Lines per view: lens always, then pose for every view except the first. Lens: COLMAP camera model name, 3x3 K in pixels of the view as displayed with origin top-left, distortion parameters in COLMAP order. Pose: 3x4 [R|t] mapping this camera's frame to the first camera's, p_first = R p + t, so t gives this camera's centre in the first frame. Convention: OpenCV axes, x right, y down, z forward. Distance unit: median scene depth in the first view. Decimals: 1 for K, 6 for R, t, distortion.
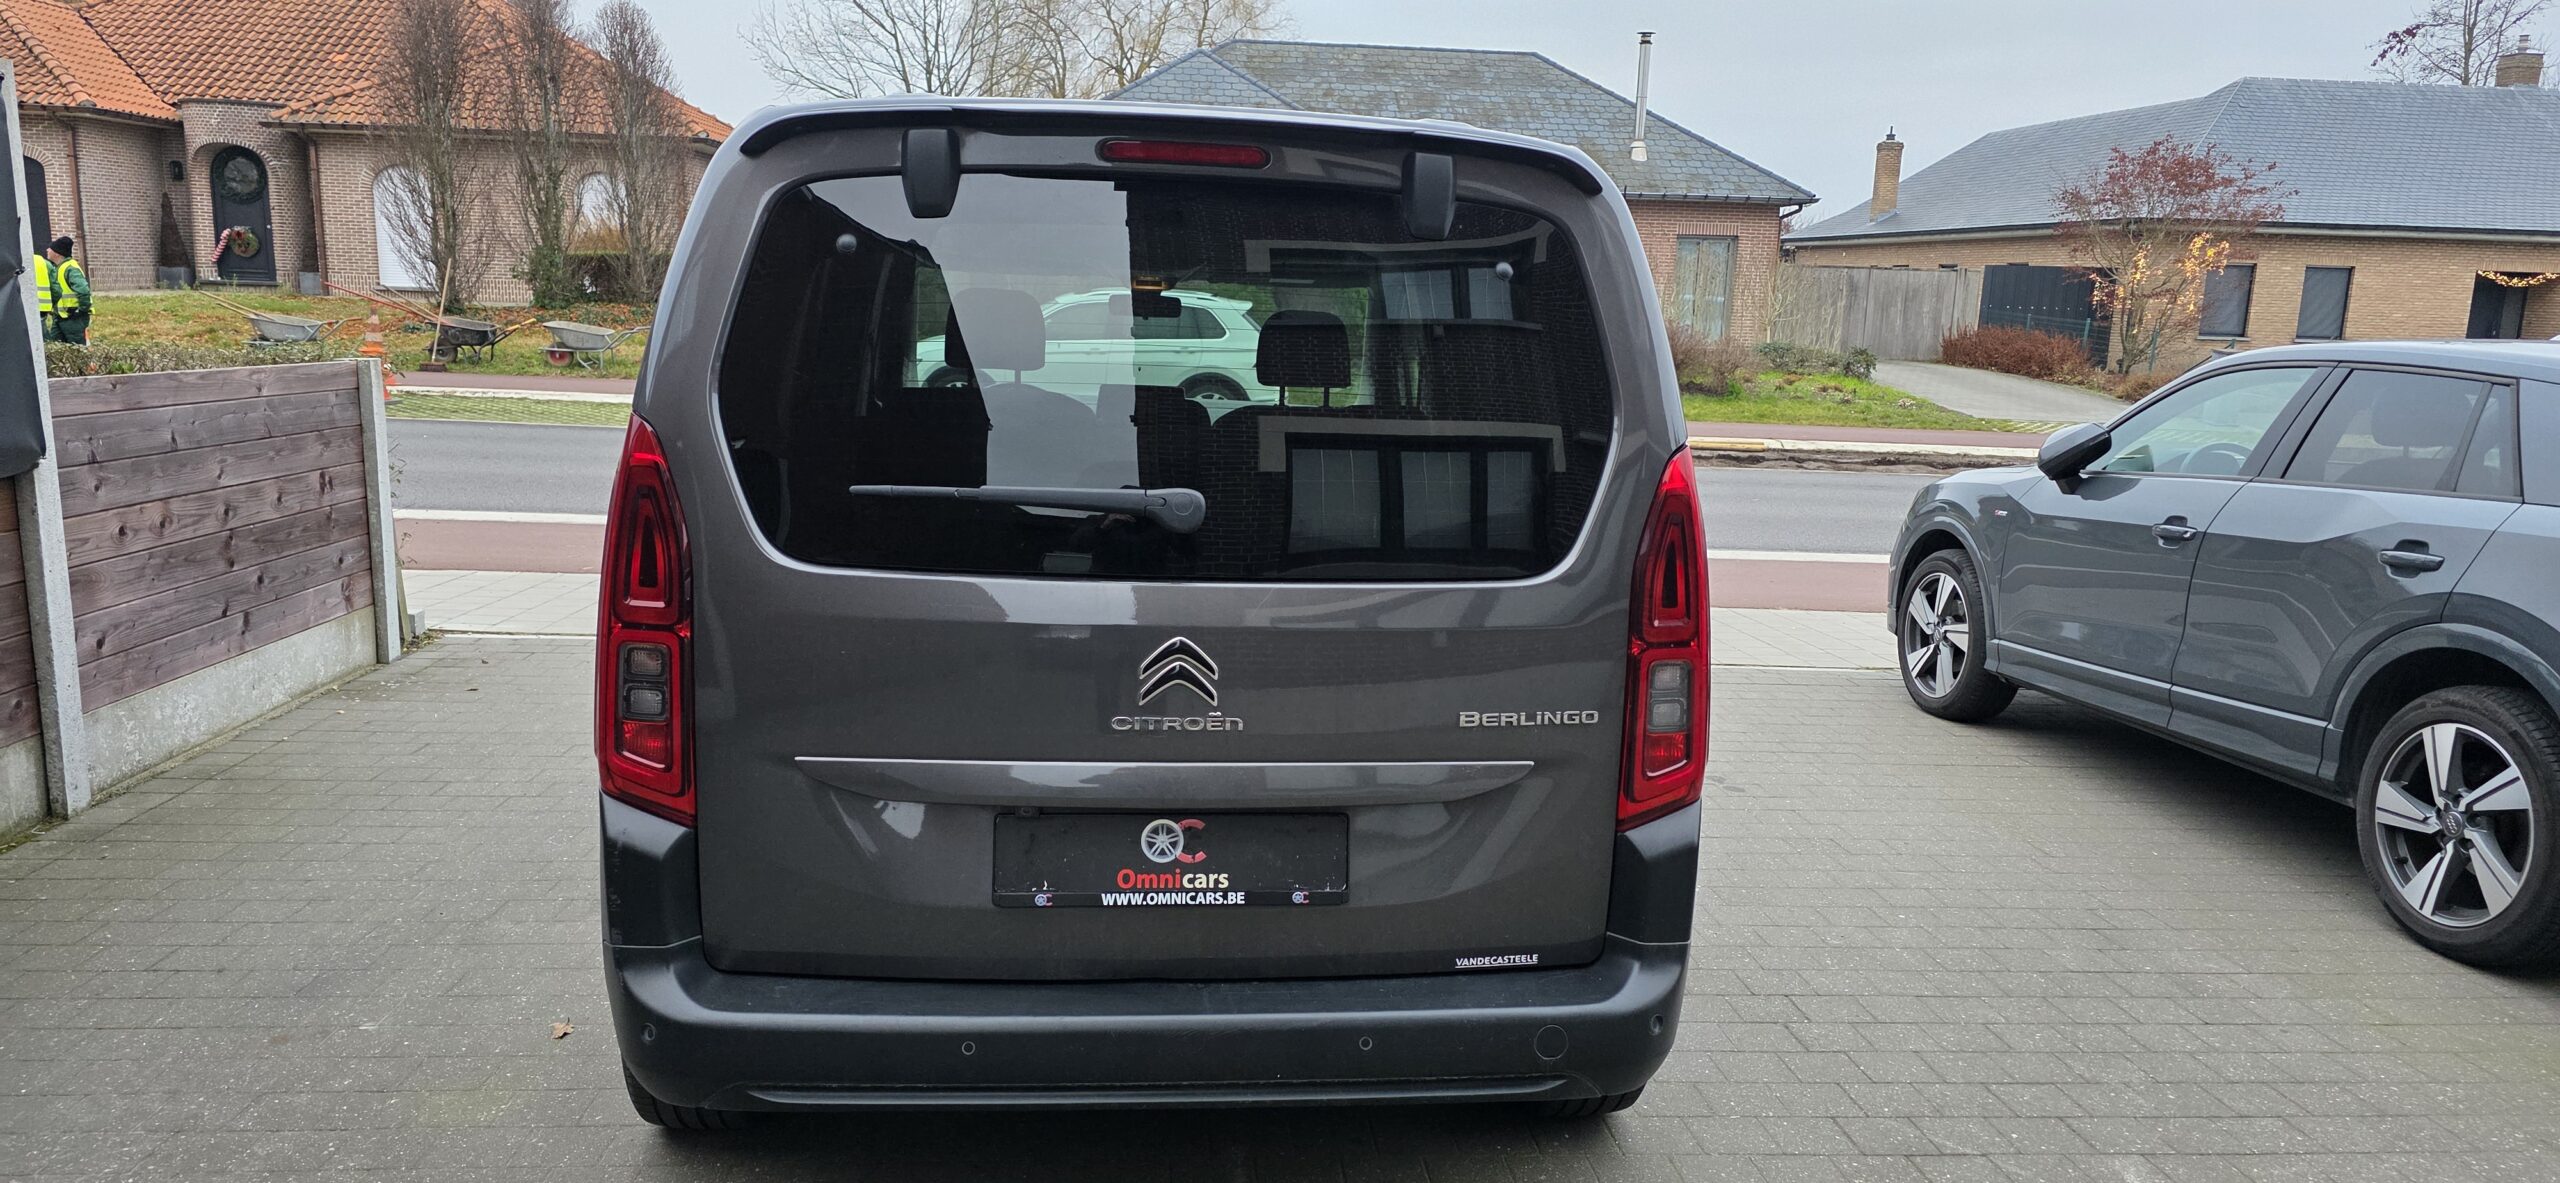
lens RADIAL K [[1769.1, 0, 1260.3], [0, 1769.1, 596.0], [0, 0, 1]] dist [0.049562, -0.023691]
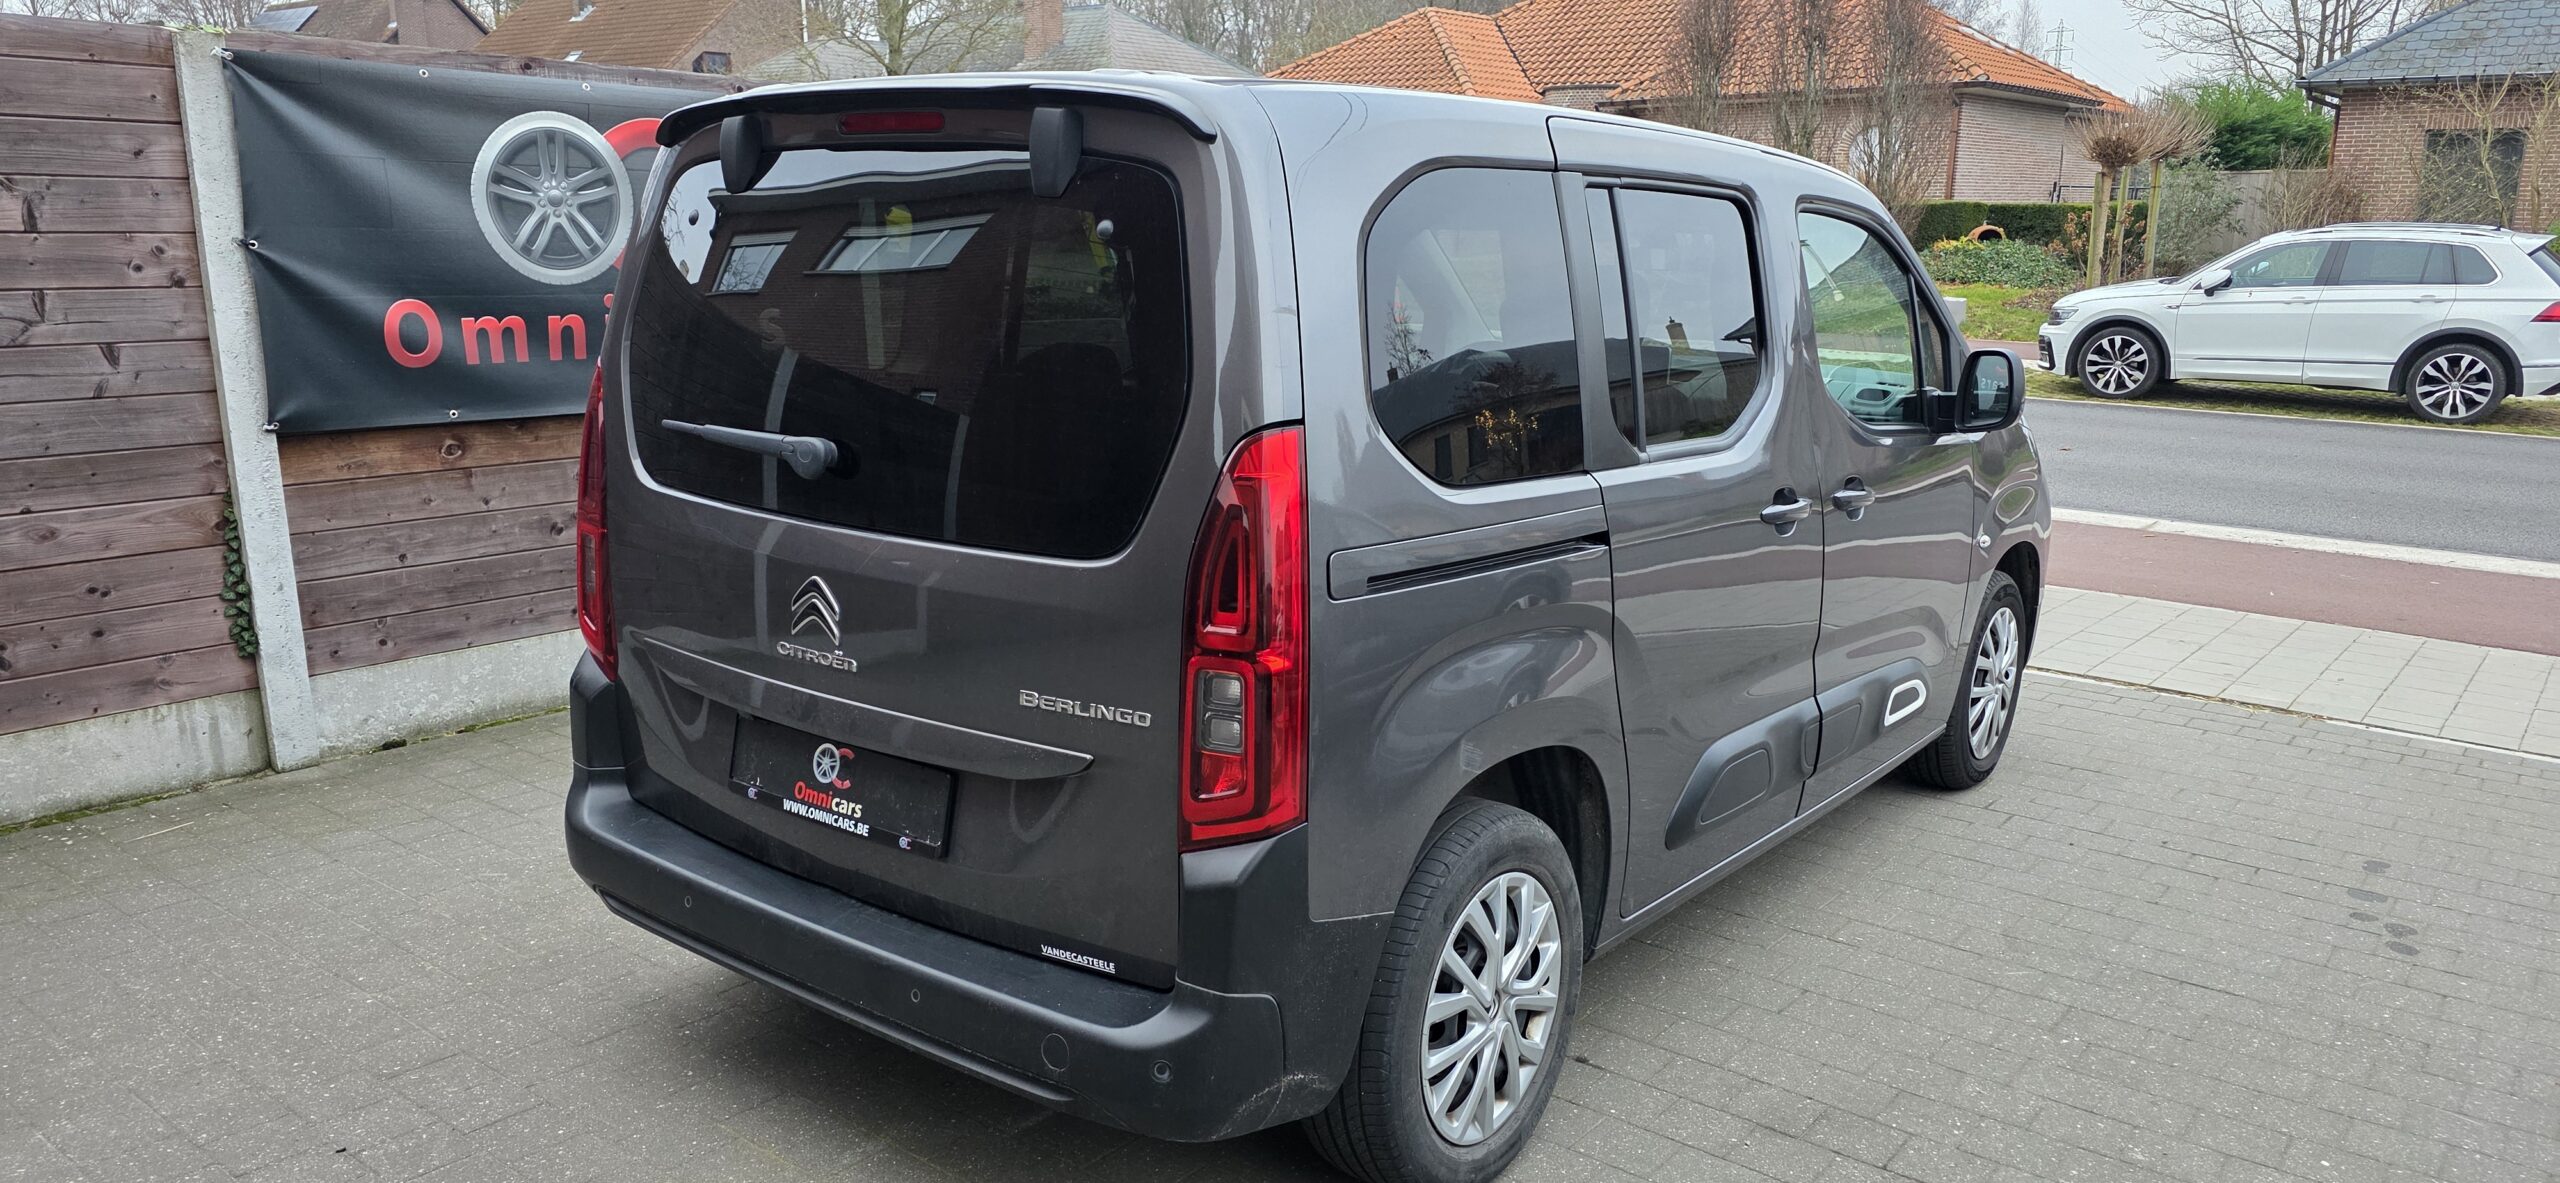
lens RADIAL K [[1769.1, 0, 1298.2], [0, 1769.1, 594.1], [0, 0, 1]] dist [0.049562, -0.023691]
pose [[0.719455, 0.118575, -0.684343, 0.854866], [-0.100992, 0.992707, 0.065831, -0.063328], [0.687157, 0.021751, 0.726183, 0.390969]]
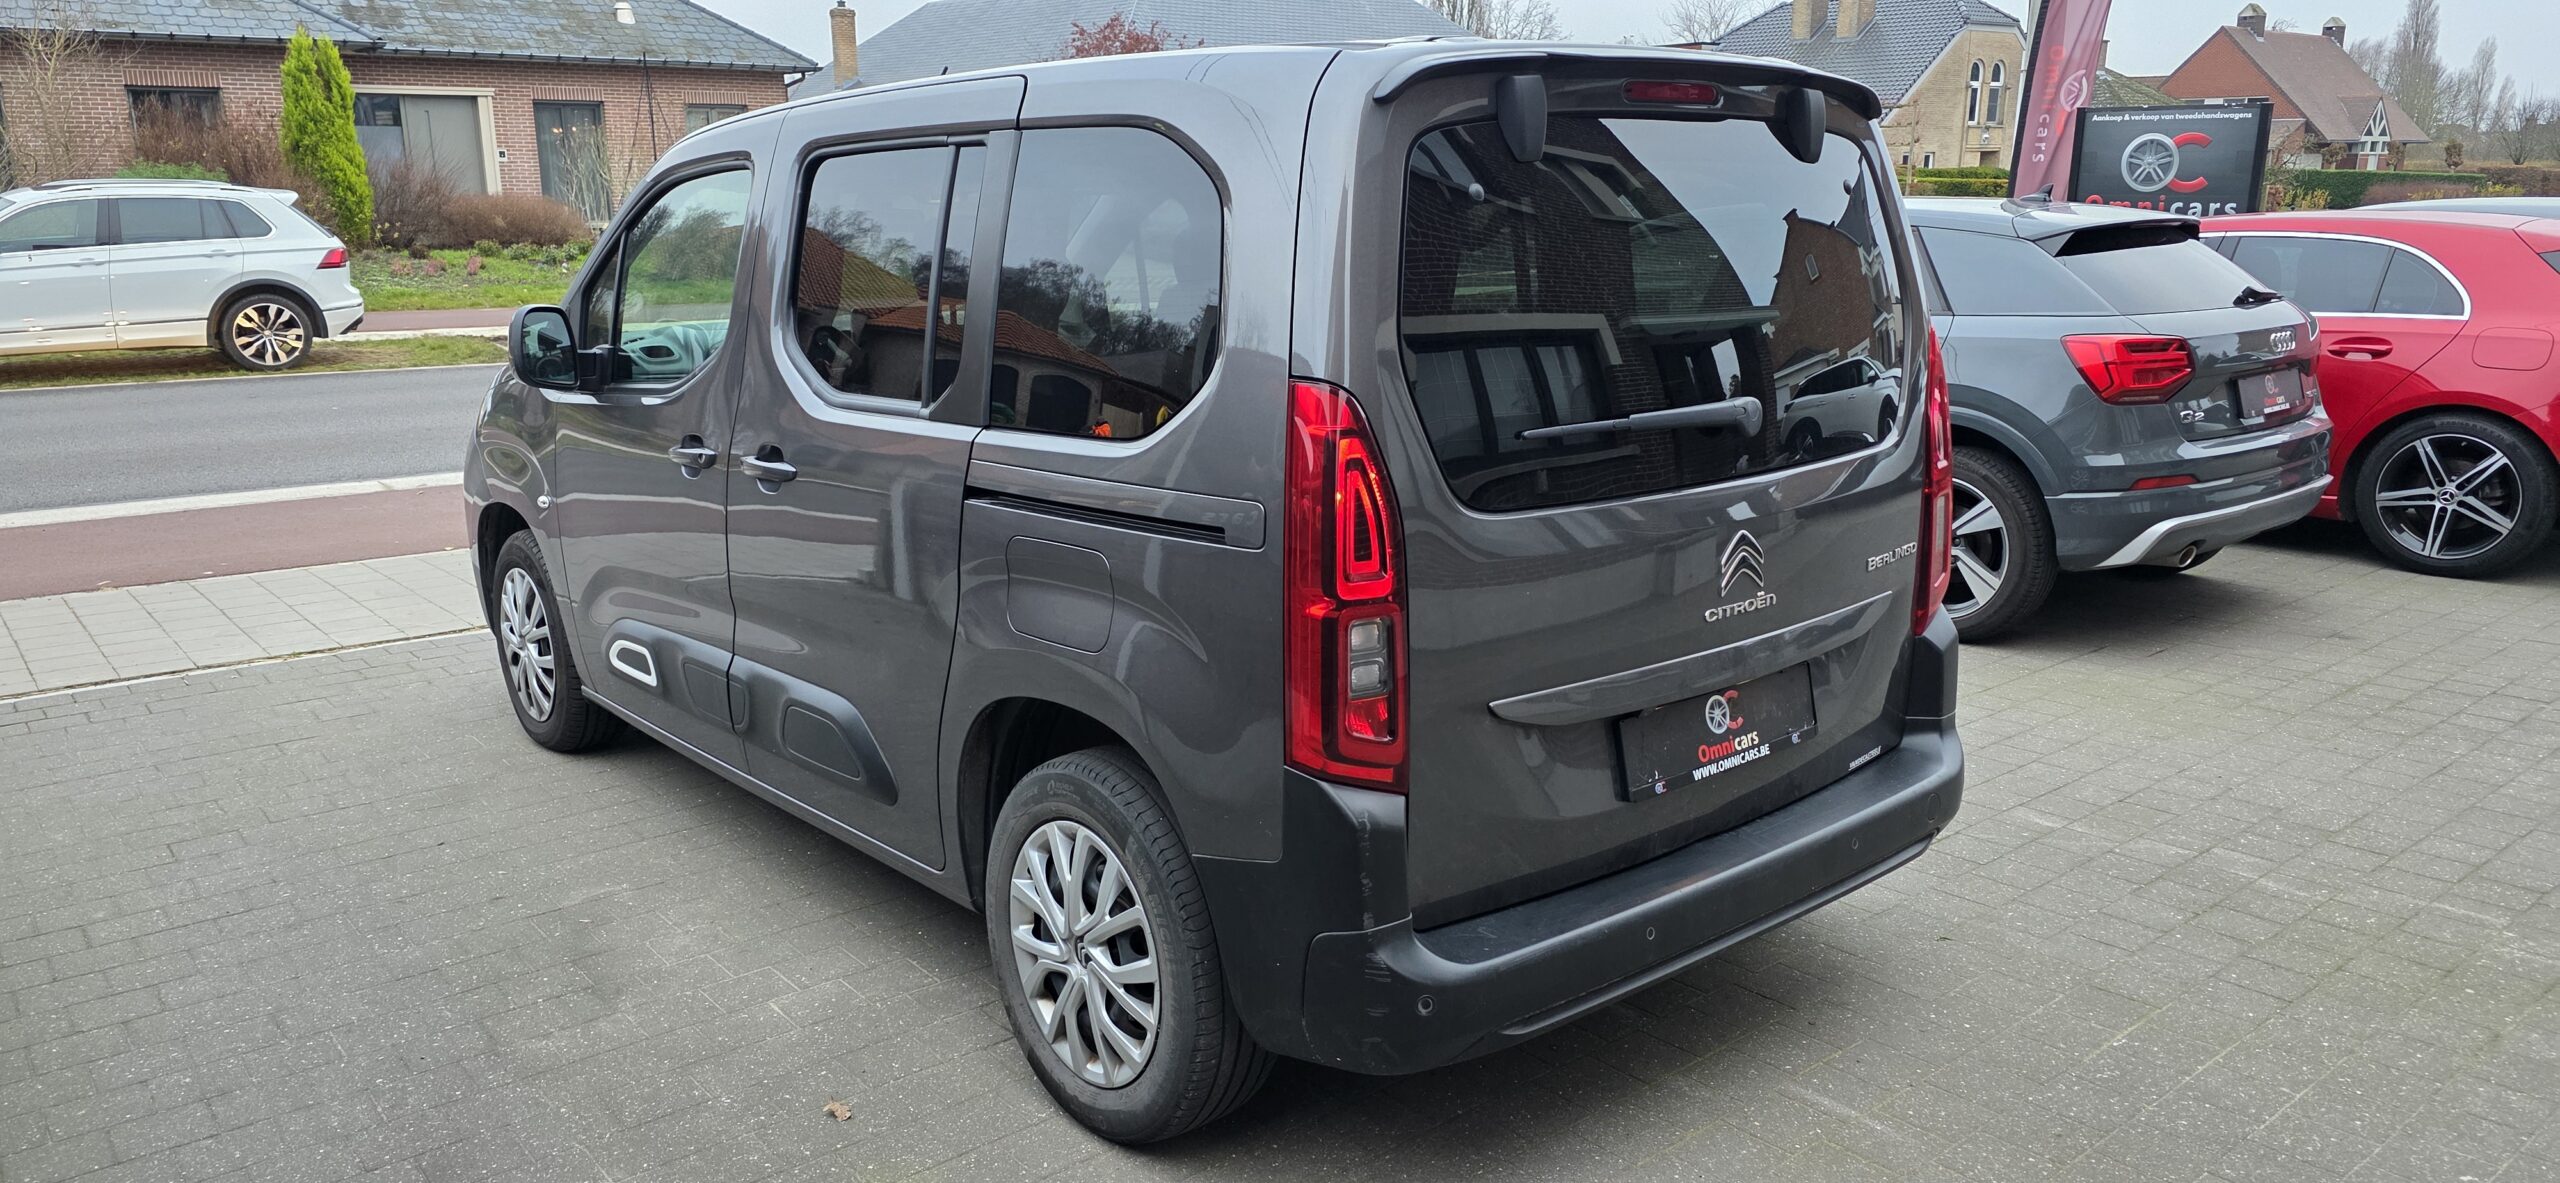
lens RADIAL K [[1769.1, 0, 1293.3], [0, 1769.1, 592.1], [0, 0, 1]] dist [0.049562, -0.023691]
pose [[0.809056, -0.167387, 0.563392, -0.855699], [0.127033, 0.985731, 0.110443, -0.091260], [-0.573839, -0.017785, 0.818775, 0.232306]]
